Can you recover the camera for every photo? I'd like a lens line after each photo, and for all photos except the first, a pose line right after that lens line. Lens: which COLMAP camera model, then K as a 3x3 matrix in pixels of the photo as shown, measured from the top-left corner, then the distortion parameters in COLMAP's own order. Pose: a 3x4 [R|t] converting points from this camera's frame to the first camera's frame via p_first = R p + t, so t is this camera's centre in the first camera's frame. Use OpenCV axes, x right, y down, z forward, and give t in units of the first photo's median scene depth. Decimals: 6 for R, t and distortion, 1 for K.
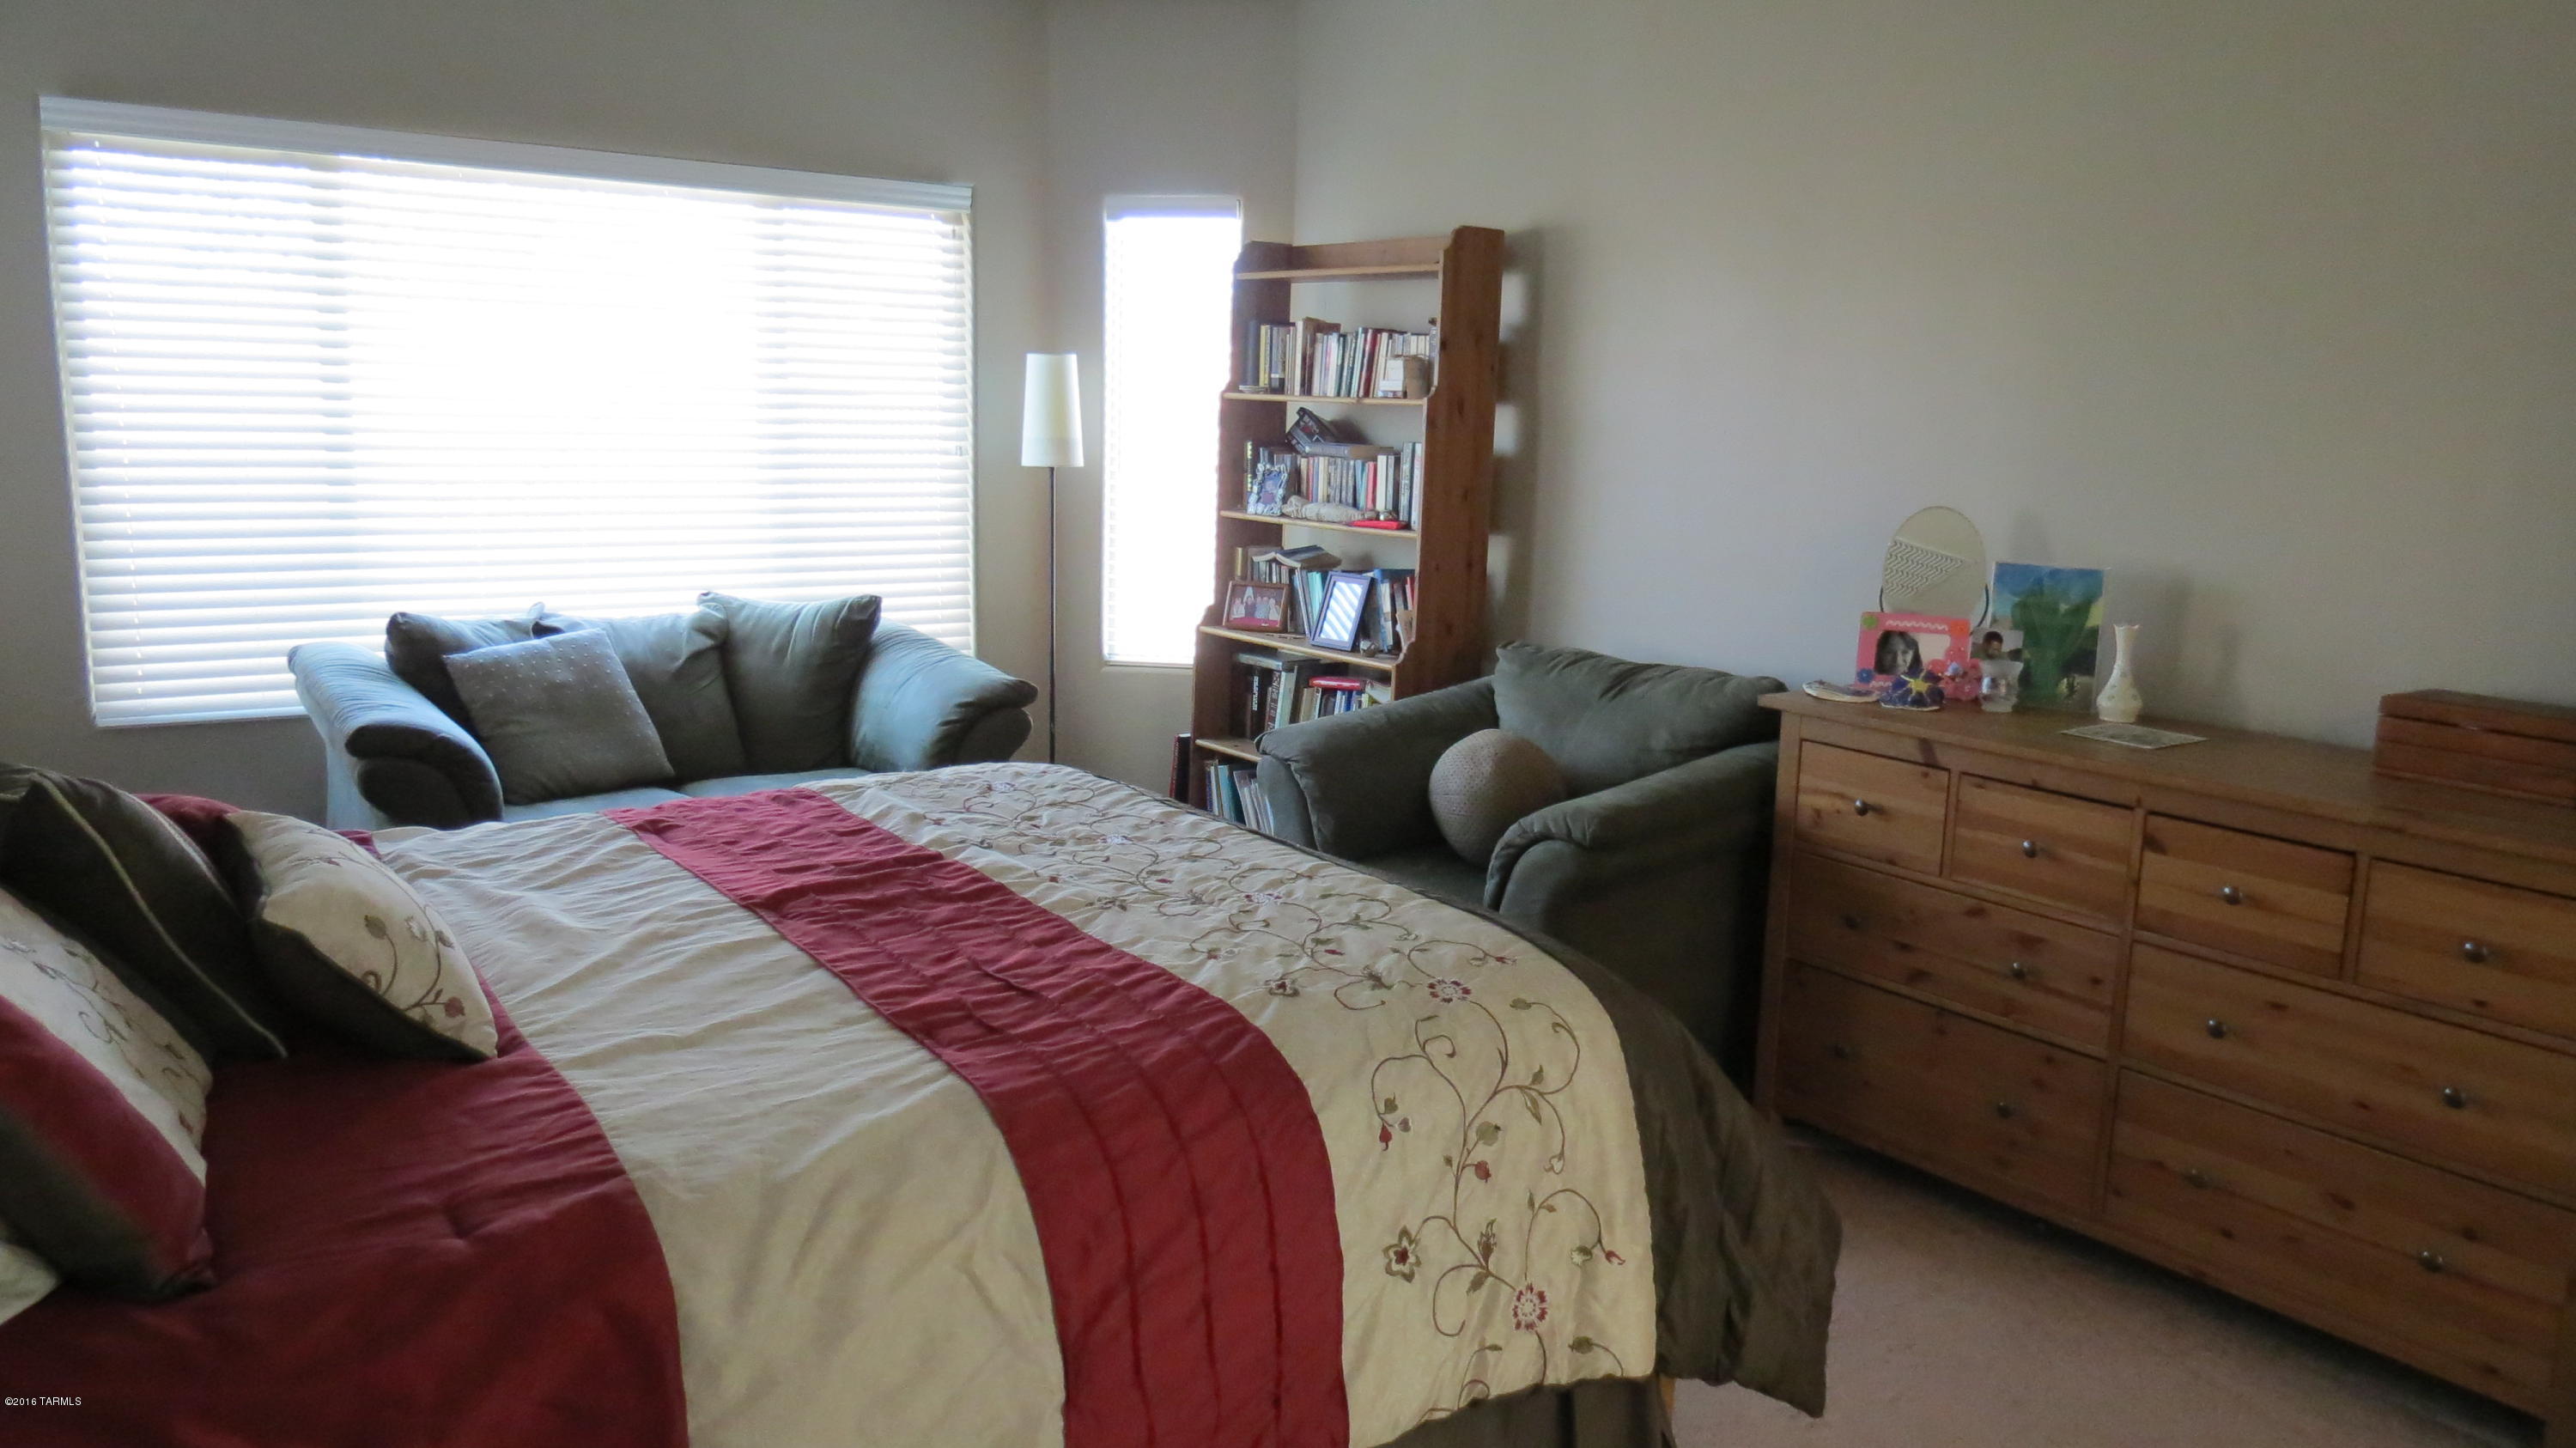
lens RADIAL K [[1804.8, 0, 1288.0], [0, 1804.8, 724.0], [0, 0, 1]] dist [-0.020483, -0.006188]
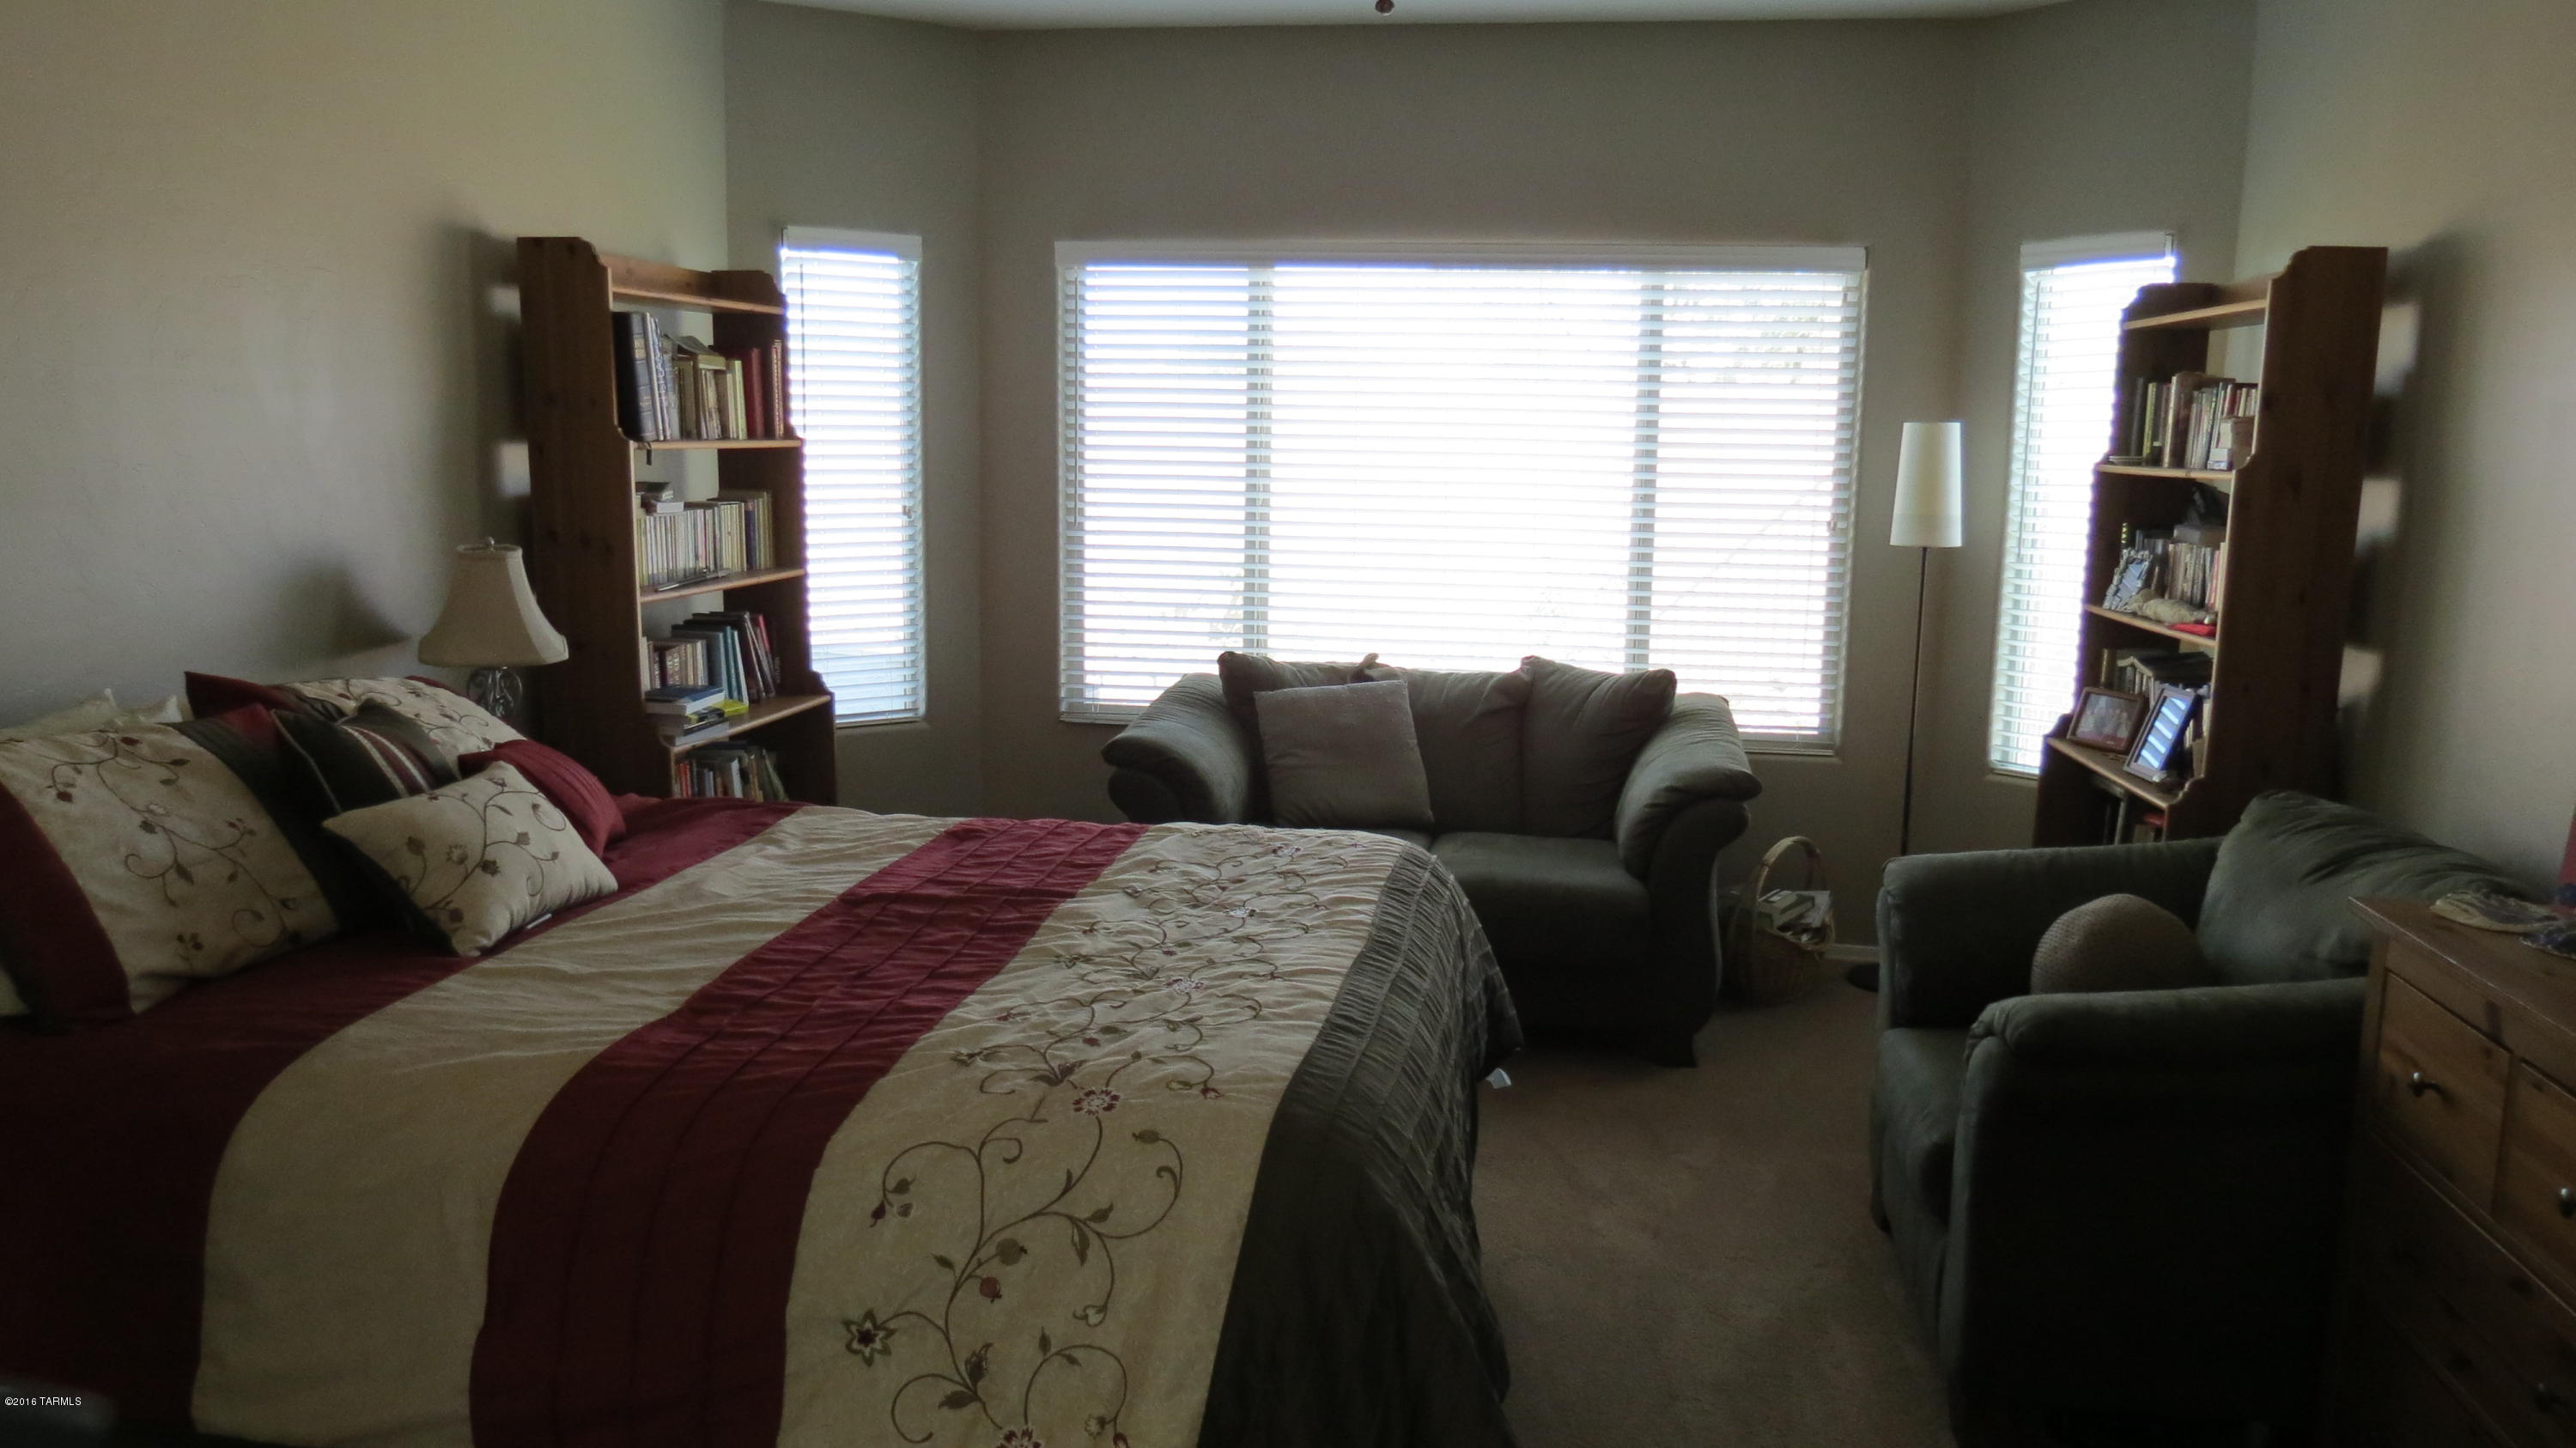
lens RADIAL K [[1804.8, 0, 1288.0], [0, 1804.8, 724.0], [0, 0, 1]] dist [-0.020483, -0.006188]
pose [[0.704920, 0.095124, -0.702879, 0.643109], [-0.123375, 0.992304, 0.010561, -0.055020], [0.698474, 0.079273, 0.711231, 0.317513]]
